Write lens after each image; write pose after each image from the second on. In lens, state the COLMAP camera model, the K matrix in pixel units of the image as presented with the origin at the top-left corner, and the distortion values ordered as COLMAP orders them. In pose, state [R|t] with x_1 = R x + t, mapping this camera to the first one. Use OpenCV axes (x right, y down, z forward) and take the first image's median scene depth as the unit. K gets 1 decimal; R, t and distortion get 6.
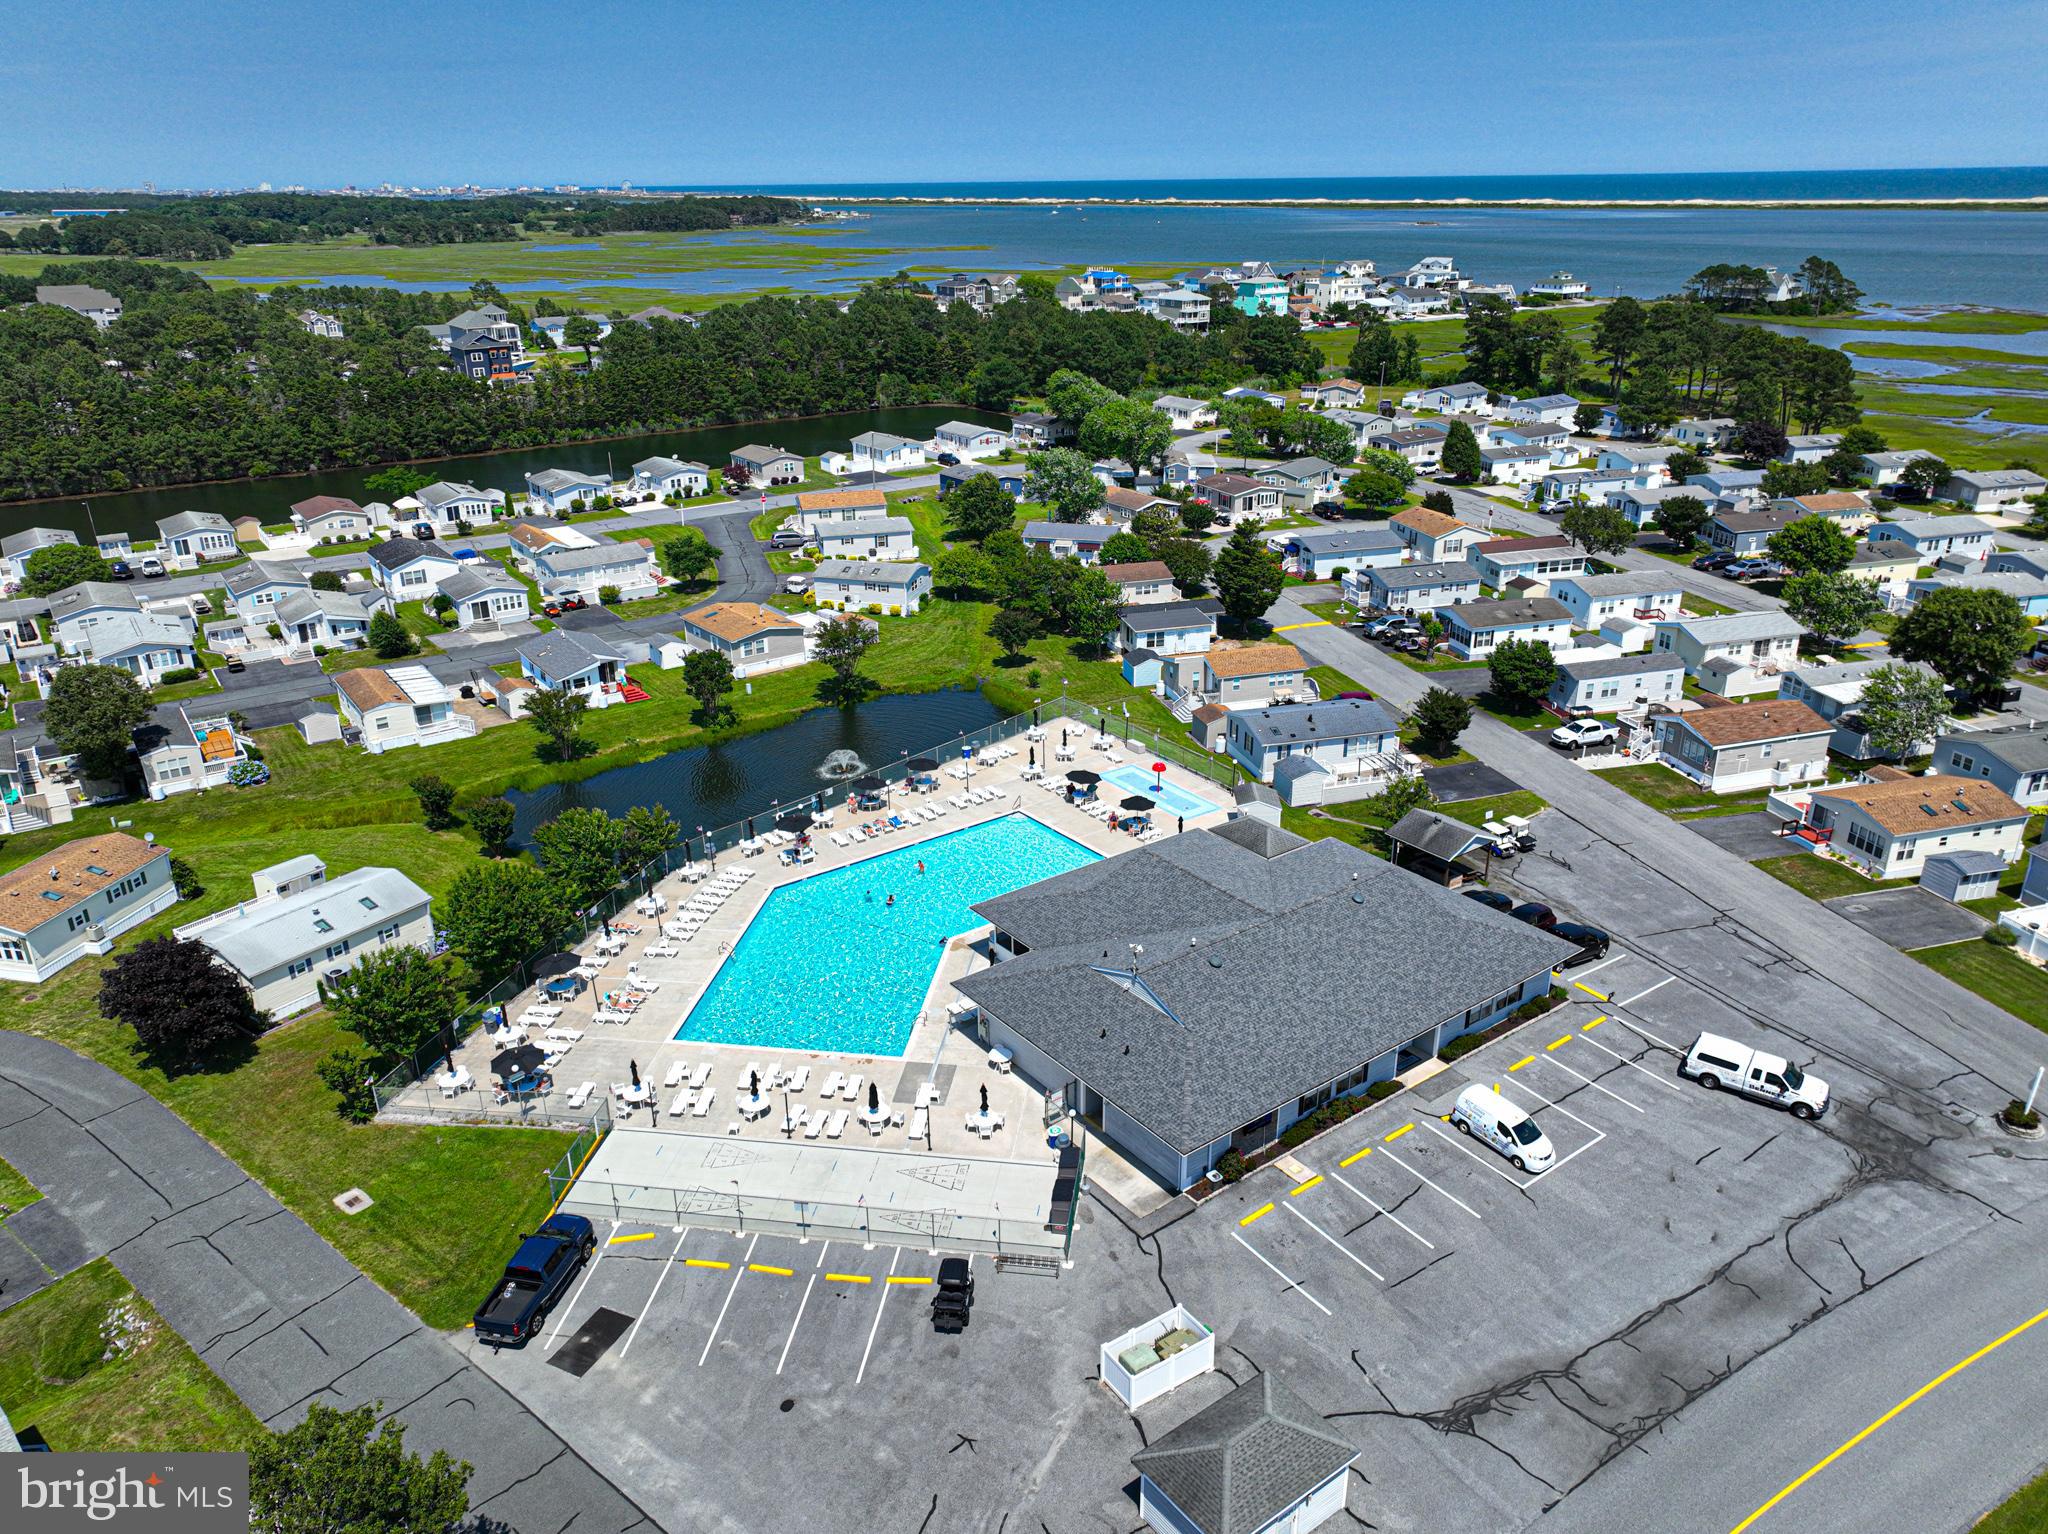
lens RADIAL K [[1396.1, 0, 1021.3], [0, 1396.1, 762.1], [0, 0, 1]] dist [0.006749, -0.000839]
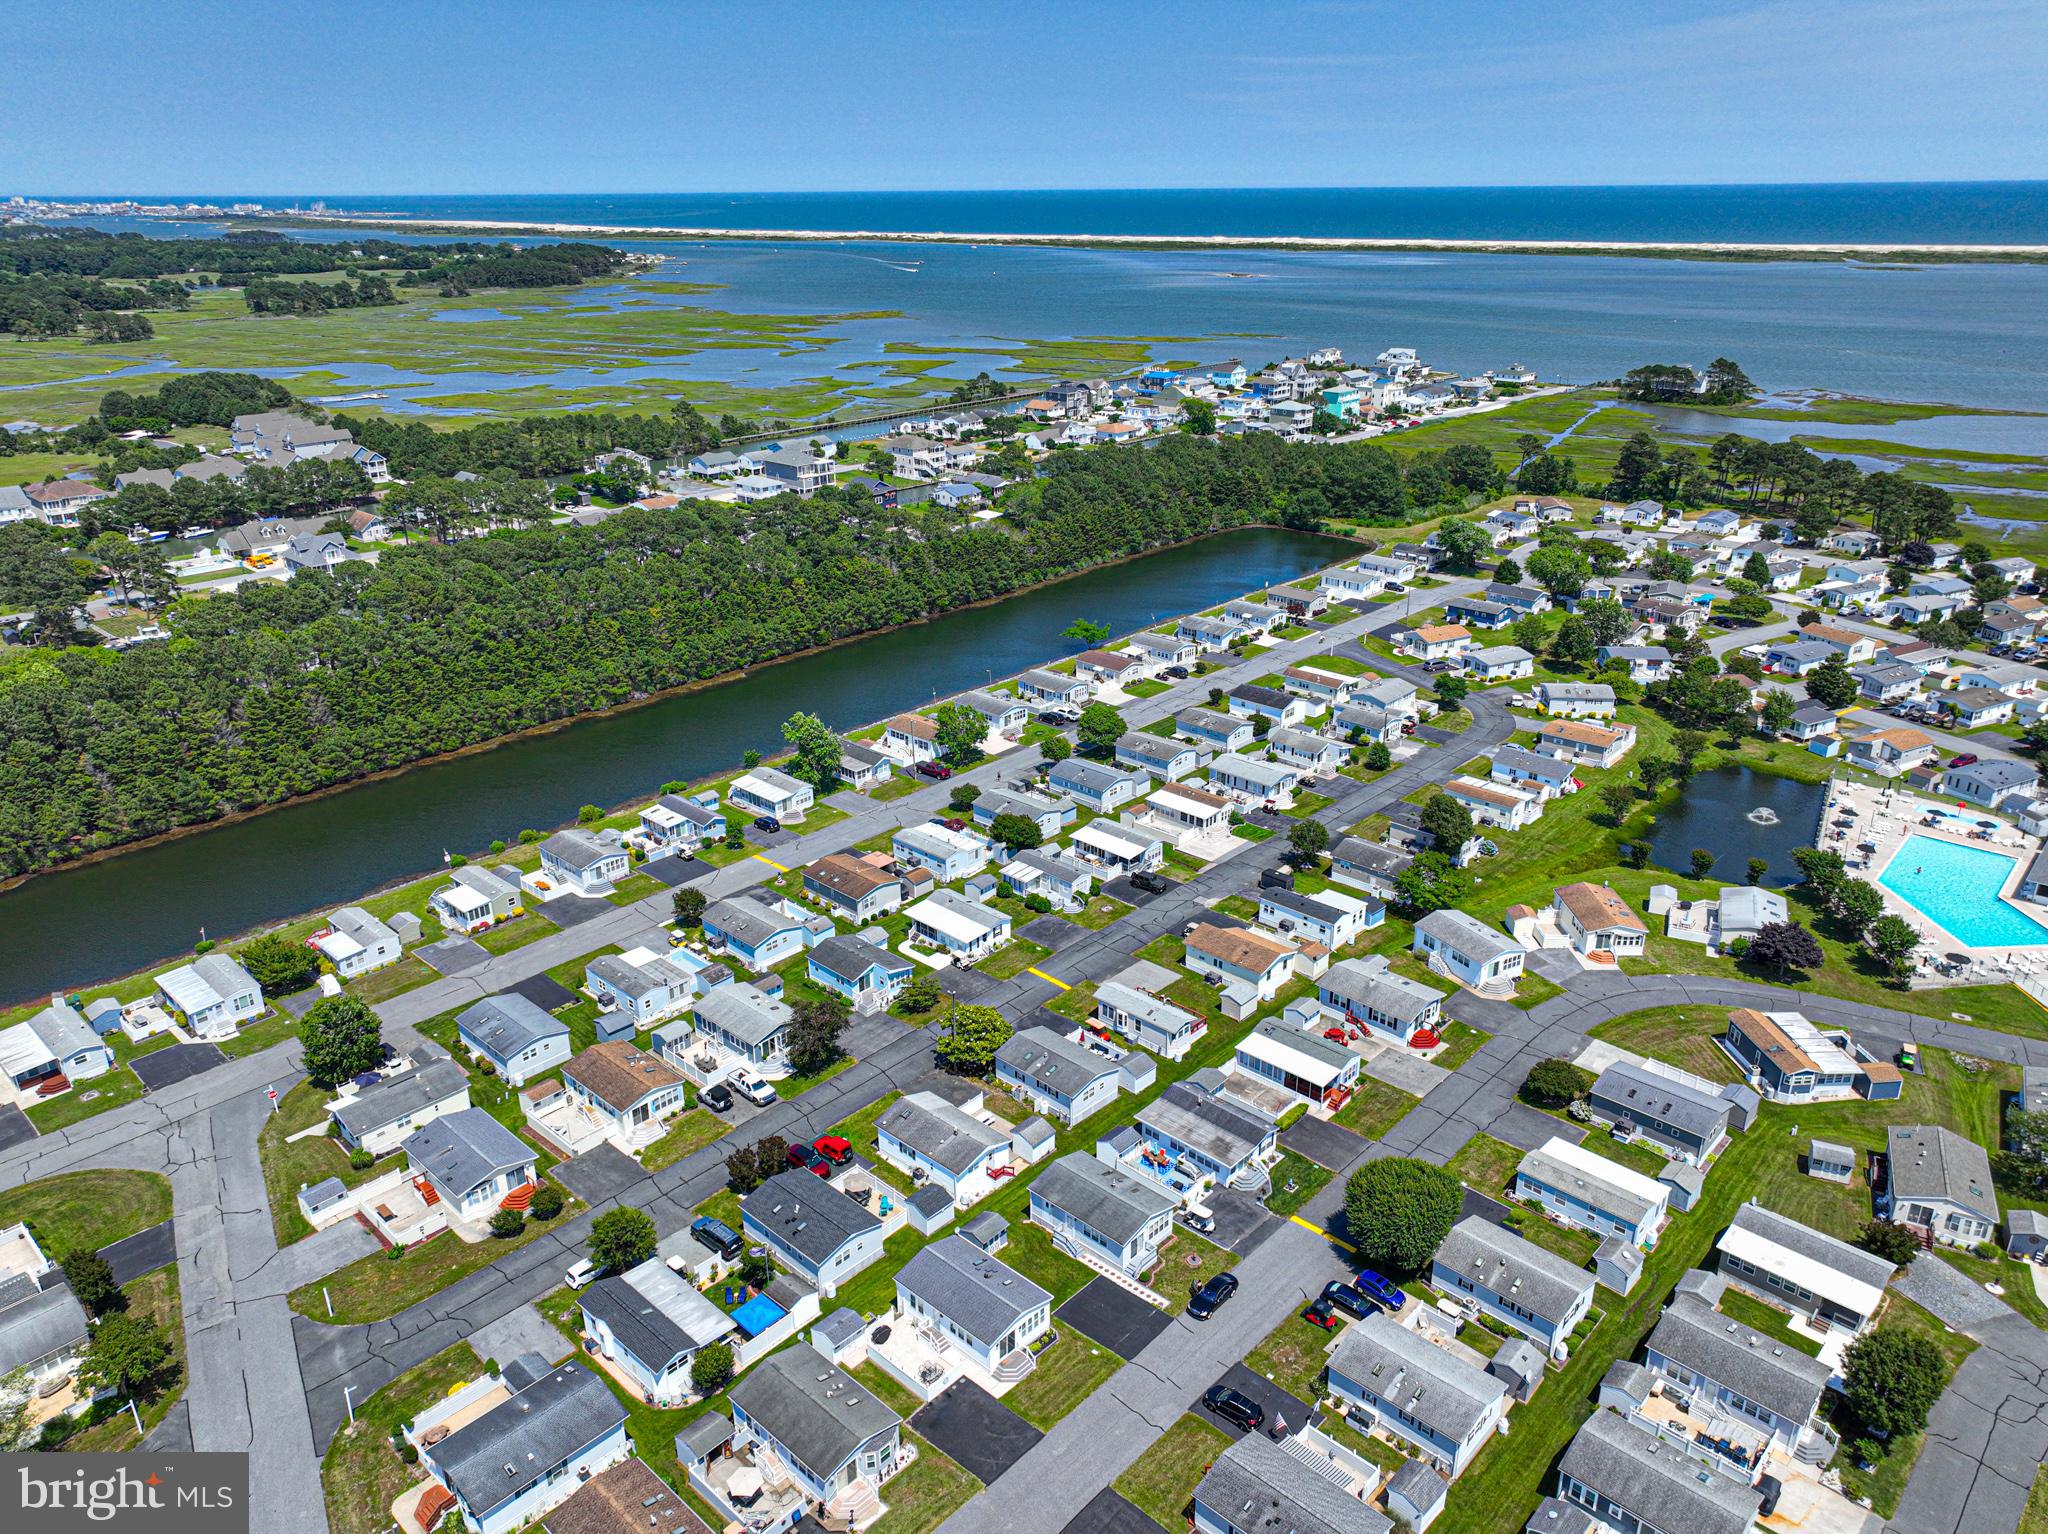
lens RADIAL K [[1396.1, 0, 1021.9], [0, 1396.1, 771.7], [0, 0, 1]] dist [0.006749, -0.000839]
pose [[0.980110, -0.070881, 0.185367, -0.507372], [0.071579, 0.997431, 0.002933, -0.047071], [-0.185098, 0.010394, 0.982665, -0.218500]]
